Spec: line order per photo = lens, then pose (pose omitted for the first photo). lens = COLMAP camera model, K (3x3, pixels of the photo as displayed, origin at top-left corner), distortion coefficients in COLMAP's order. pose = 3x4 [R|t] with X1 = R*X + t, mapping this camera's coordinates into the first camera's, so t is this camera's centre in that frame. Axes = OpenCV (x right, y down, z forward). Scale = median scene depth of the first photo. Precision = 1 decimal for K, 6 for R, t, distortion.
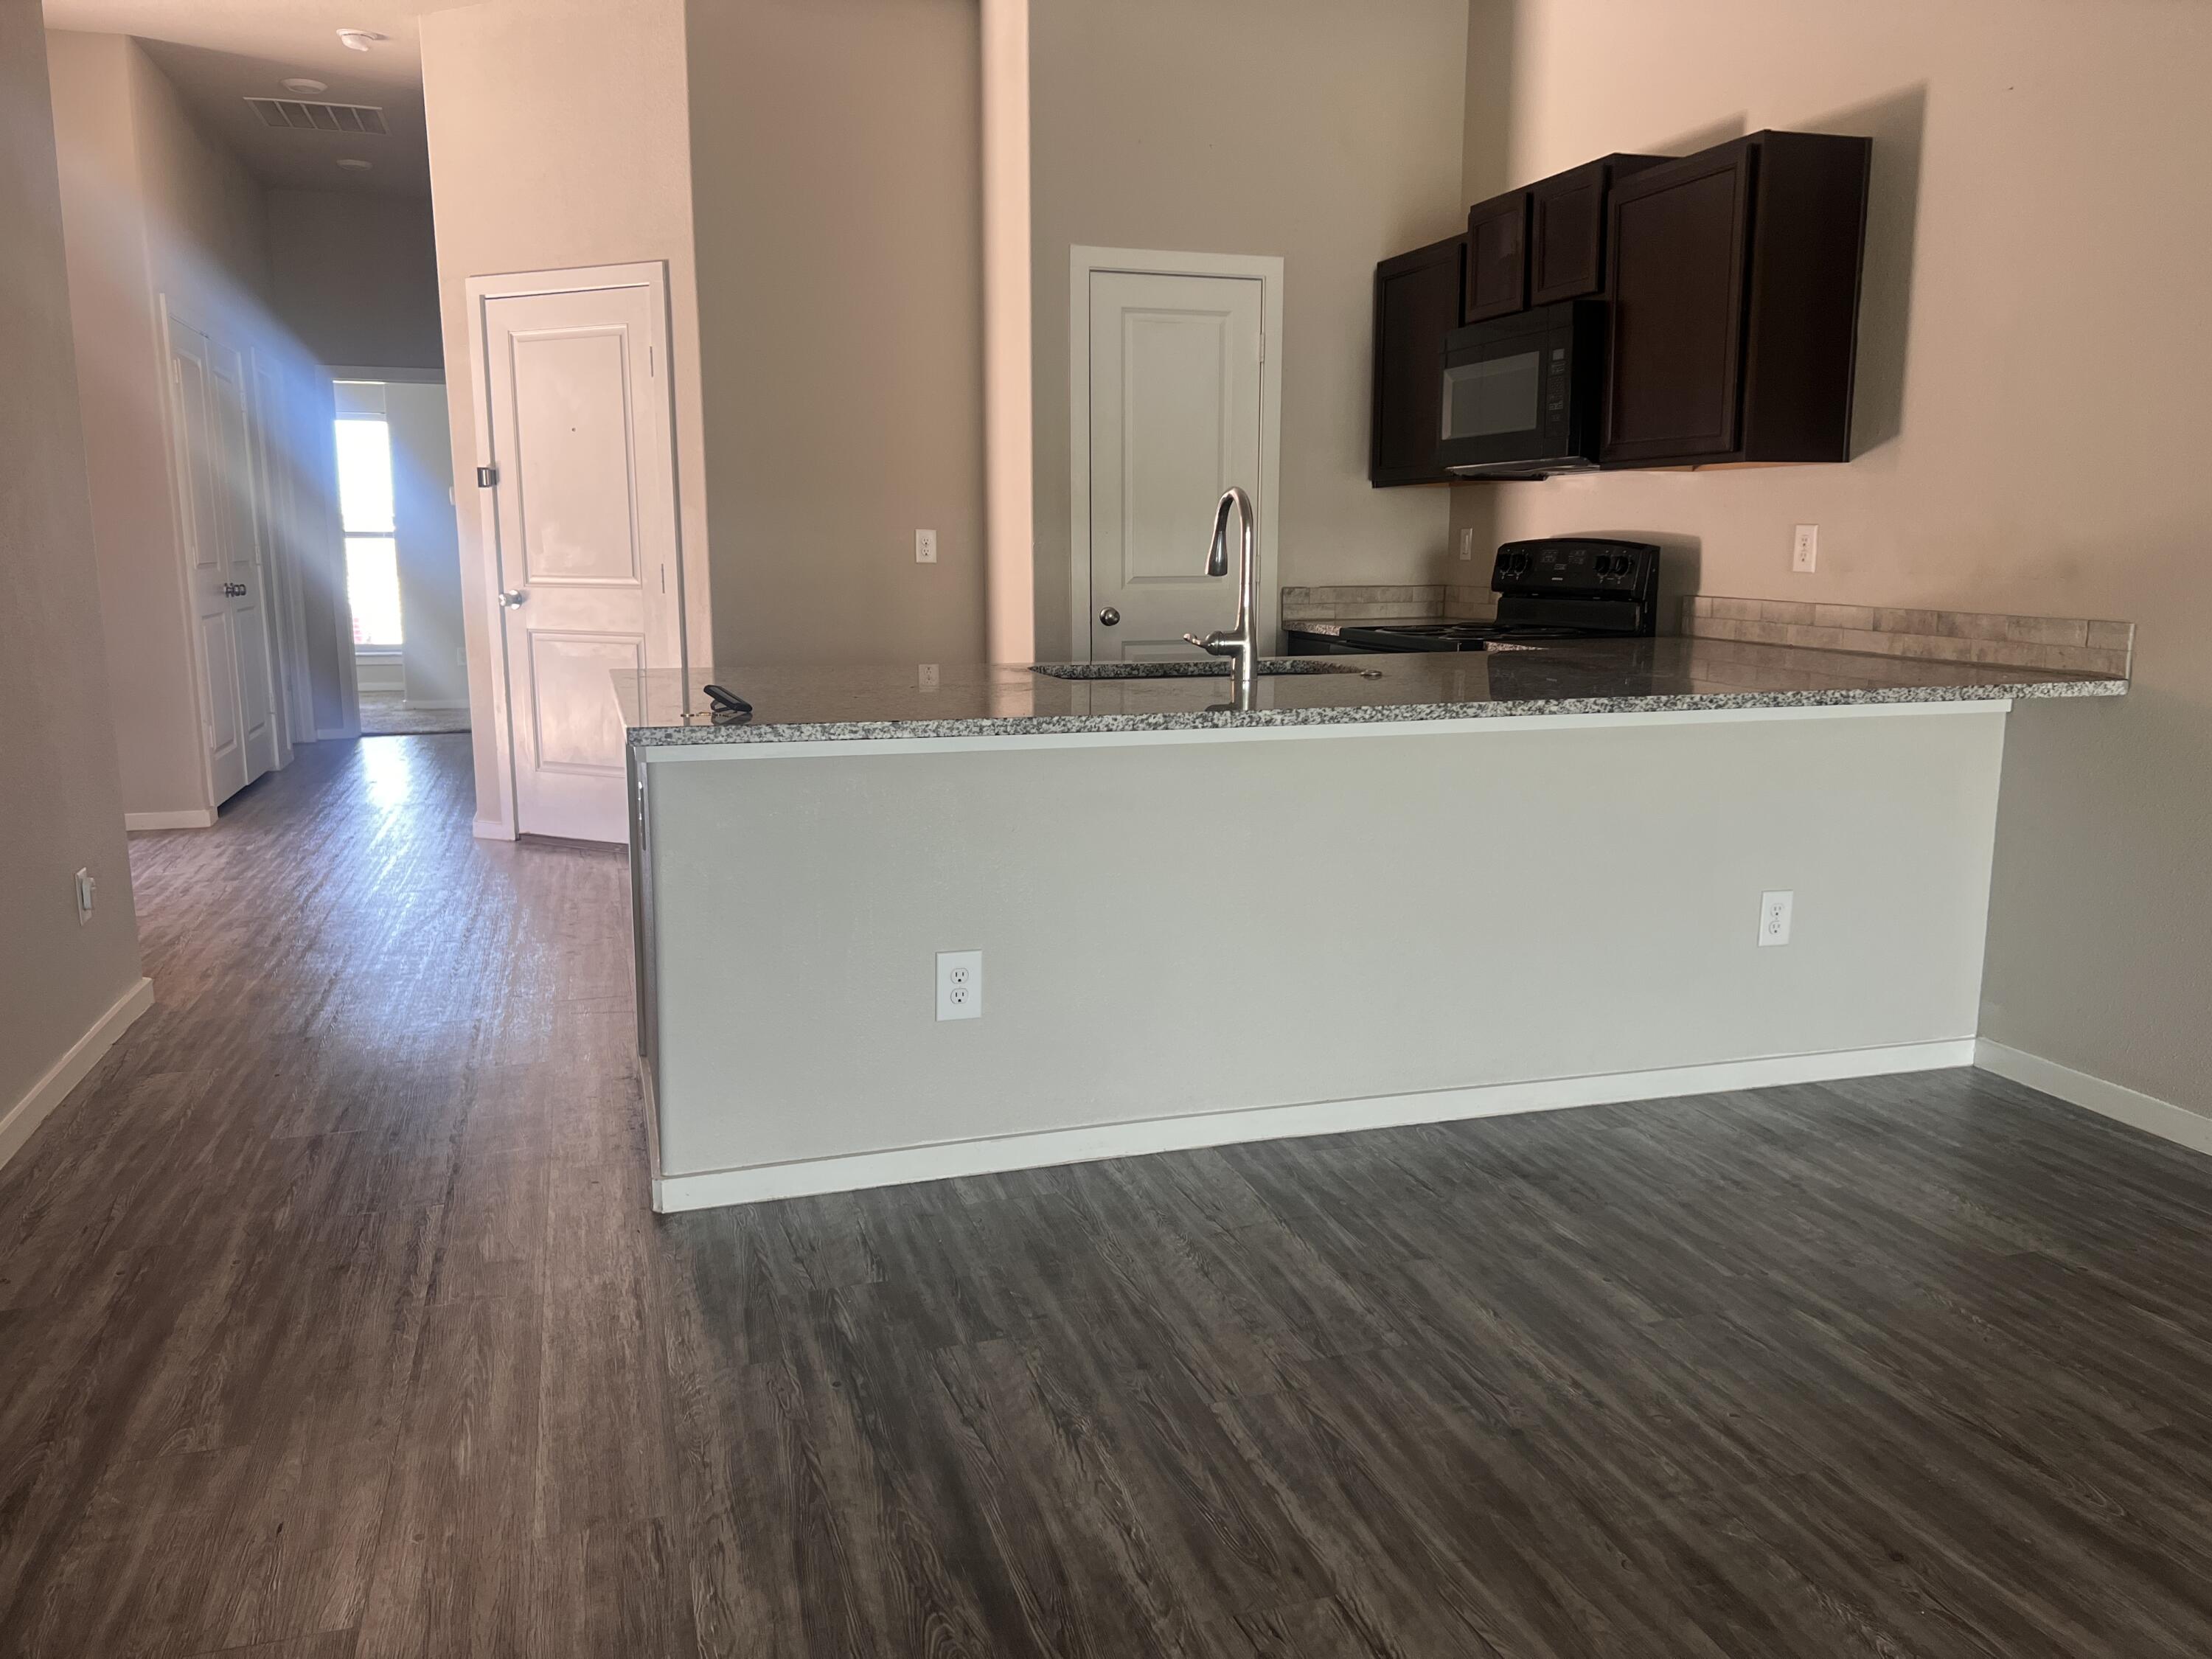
lens RADIAL K [[1661.7, 0, 1101.9], [0, 1661.7, 822.7], [0, 0, 1]] dist [0.045458, -0.052875]
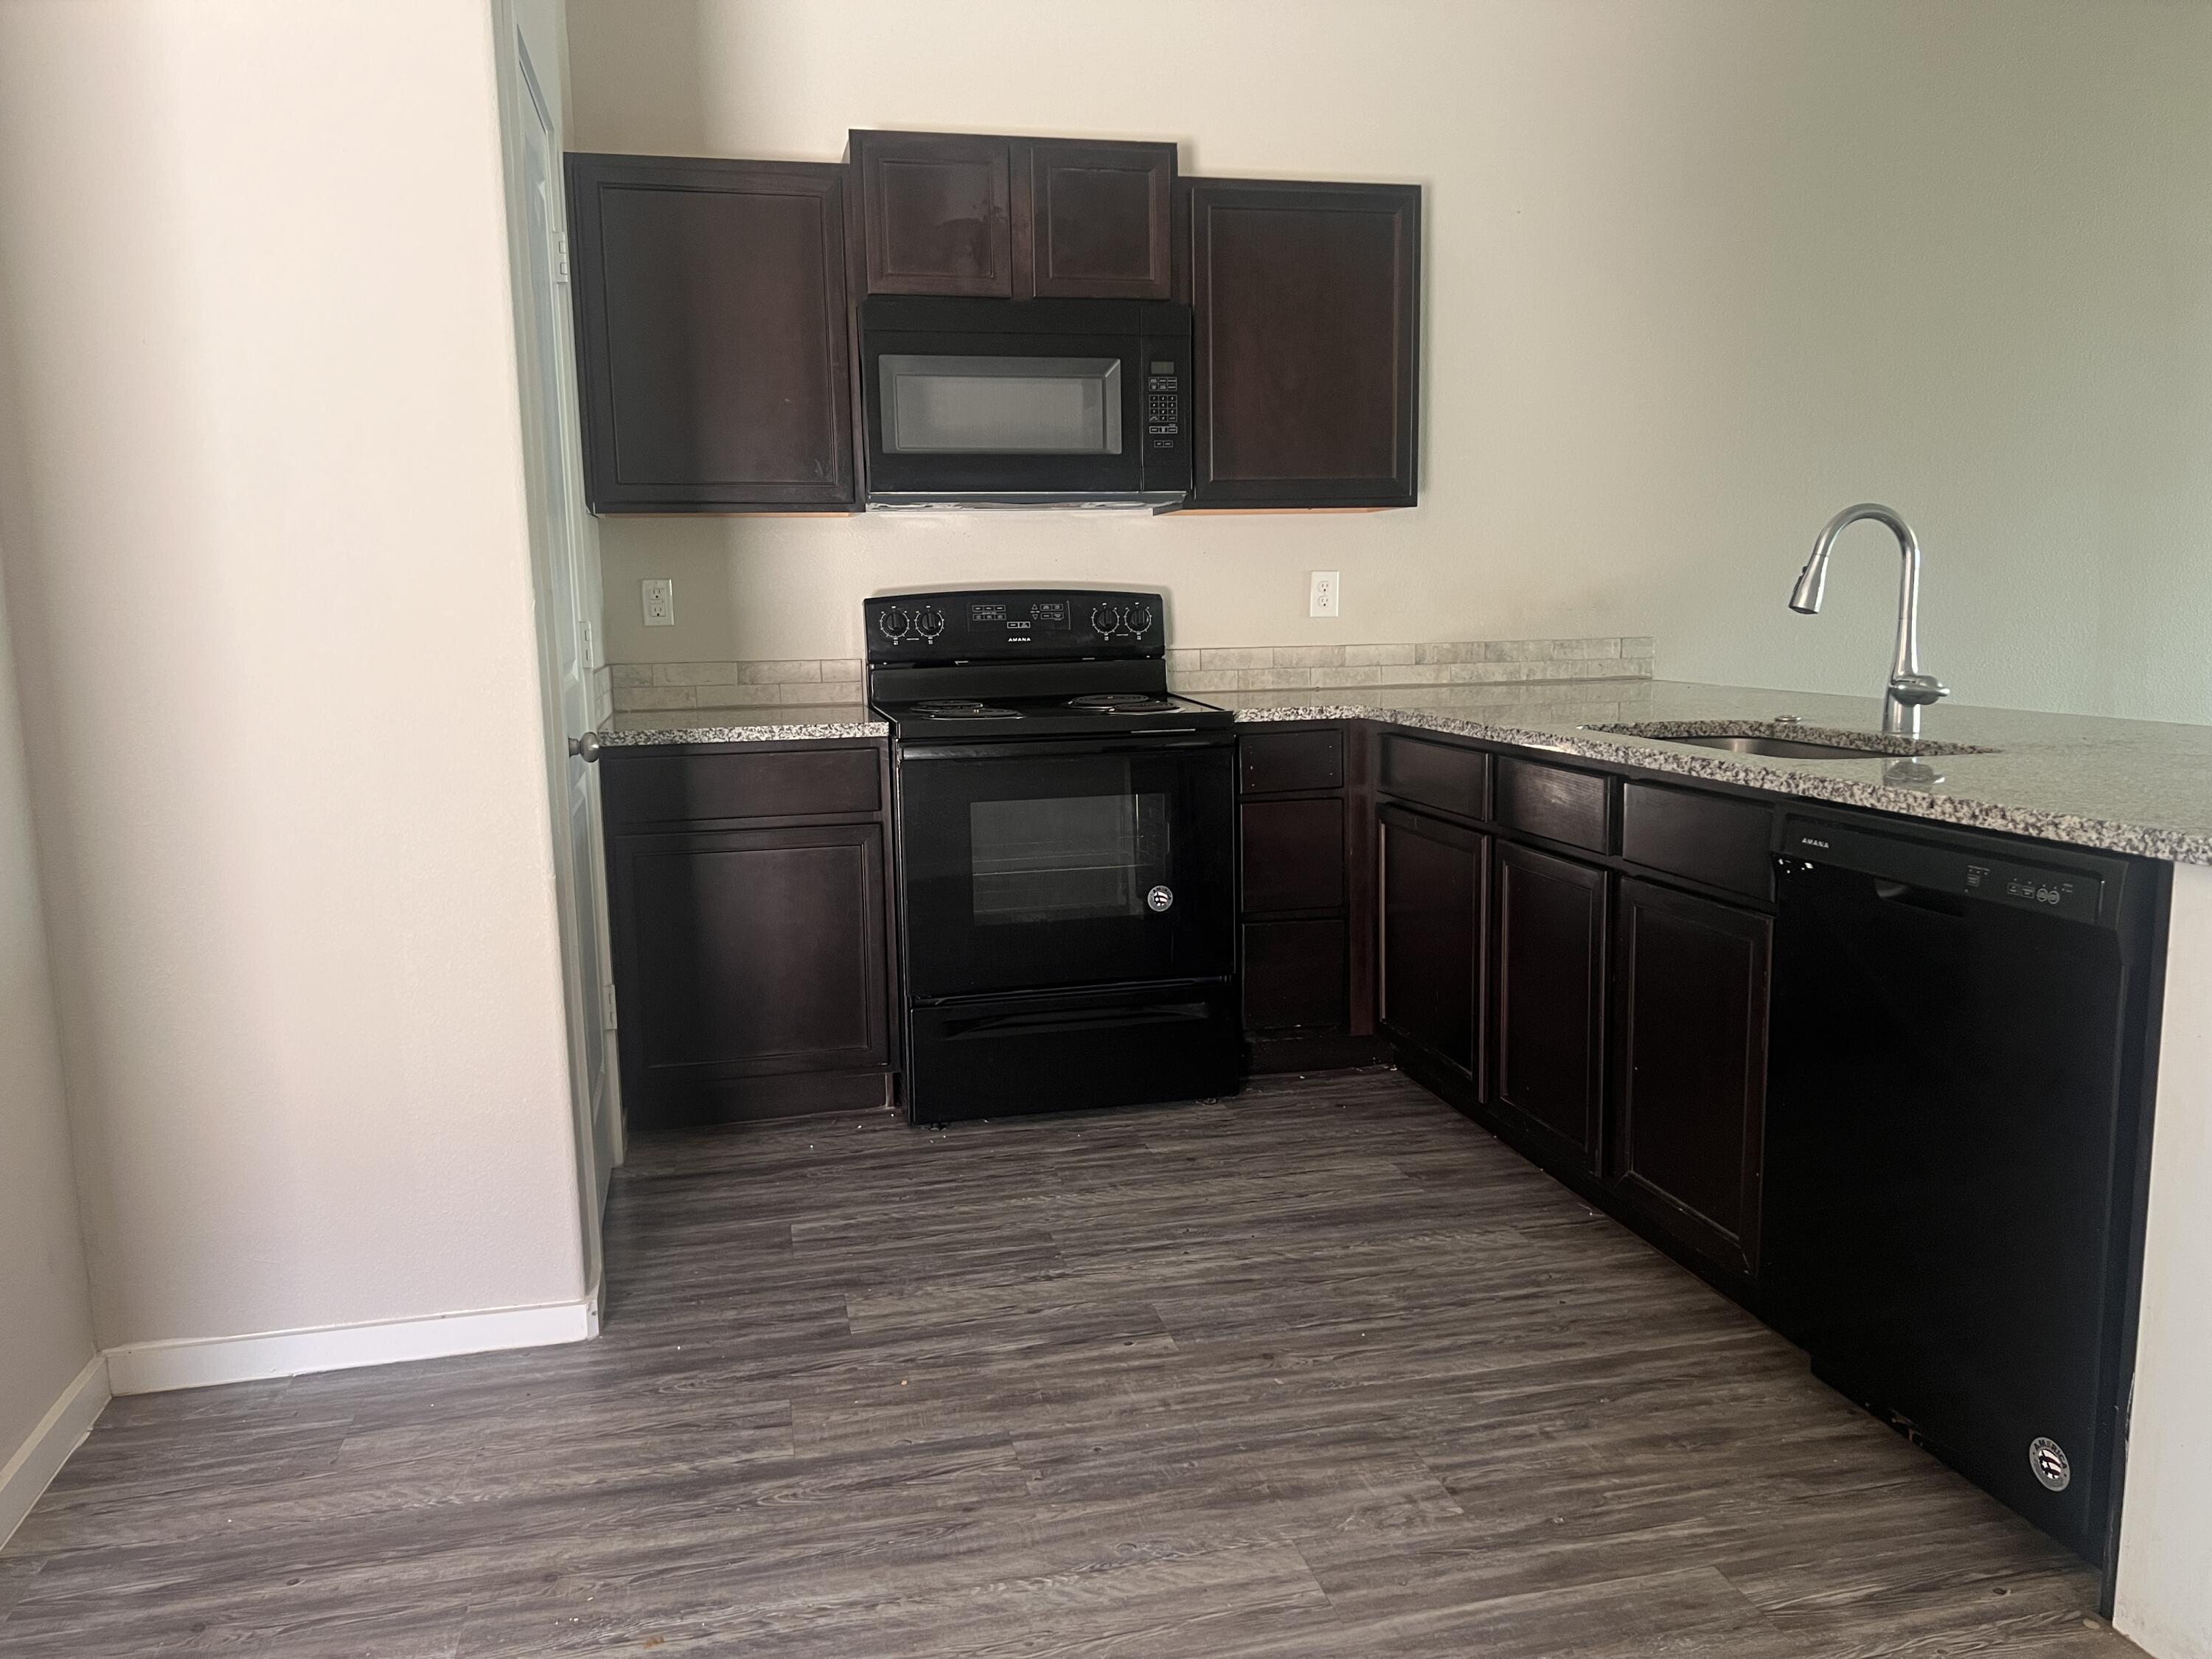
lens RADIAL K [[1661.7, 0, 1104.7], [0, 1661.7, 830.5], [0, 0, 1]] dist [0.045458, -0.052875]
pose [[0.078121, -0.136115, 0.987608, -0.666417], [0.191559, 0.974226, 0.119118, -0.178714], [-0.978367, 0.179879, 0.102181, 1.108477]]
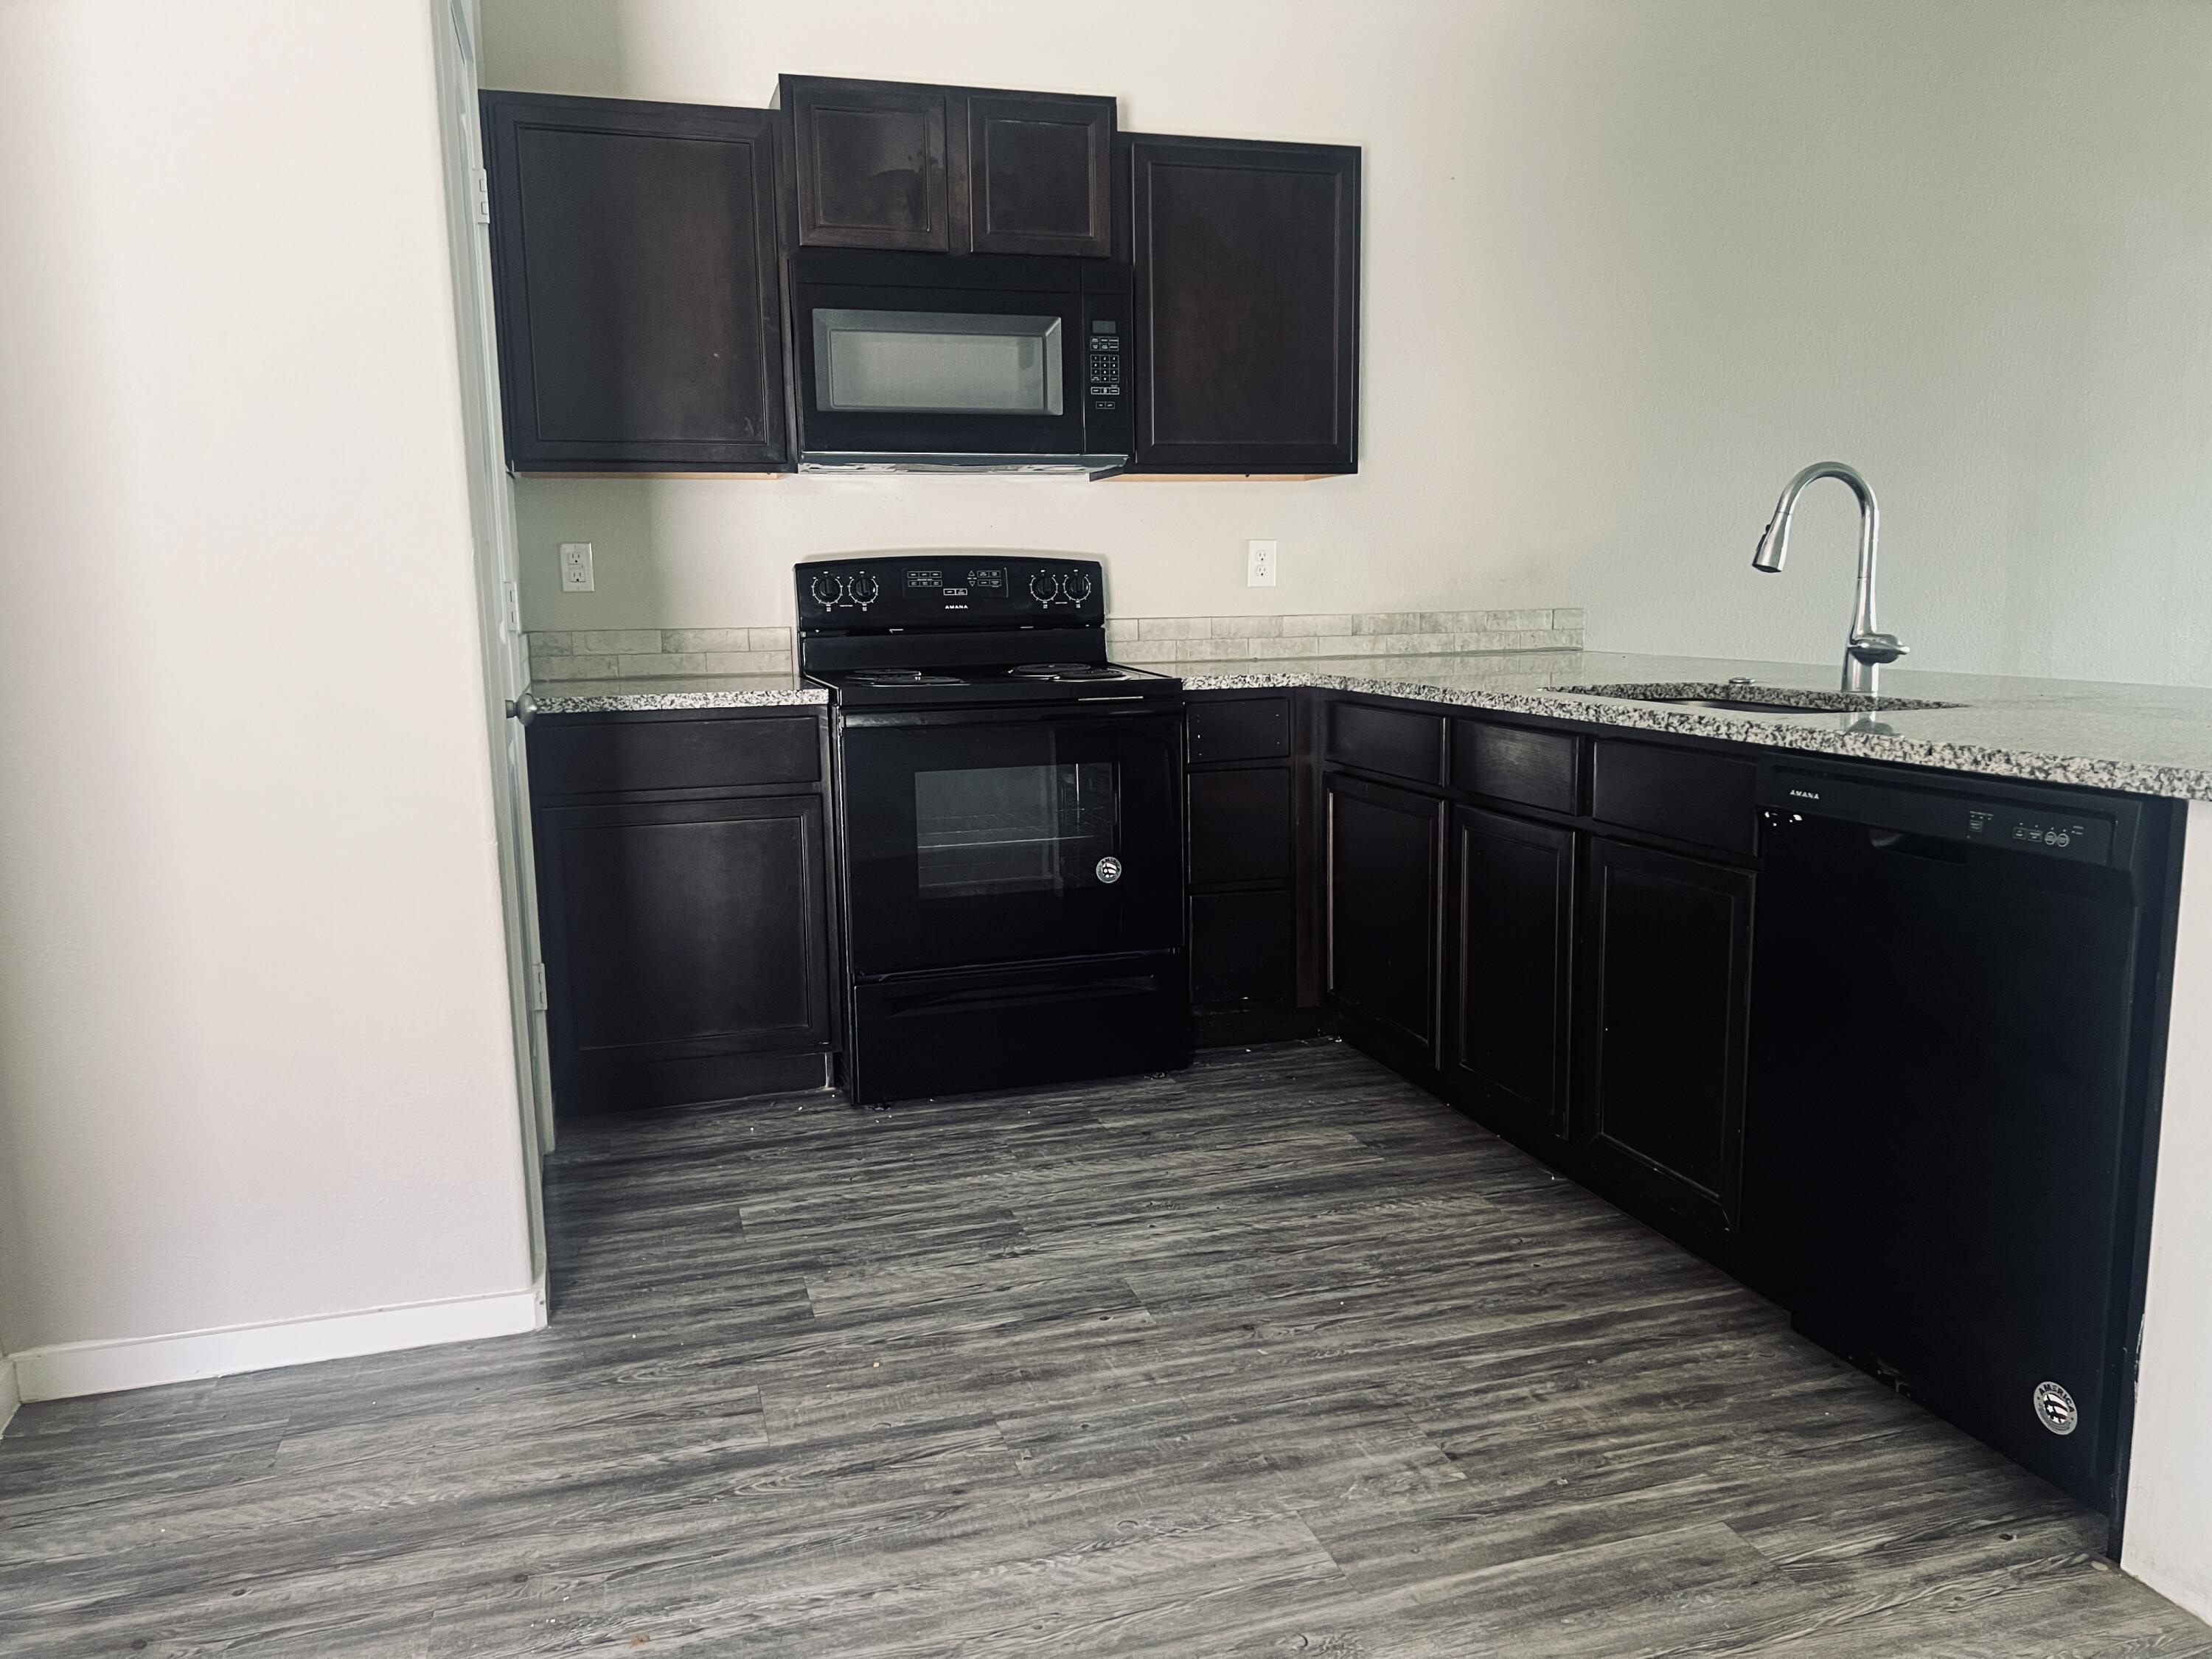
lens RADIAL K [[1661.7, 0, 1102.1], [0, 1661.7, 837.9], [0, 0, 1]] dist [0.045458, -0.052875]
pose [[0.010921, -0.145882, 0.989242, -0.649738], [0.190202, 0.971542, 0.141172, -0.171218], [-0.981684, 0.186614, 0.038357, 1.144506]]
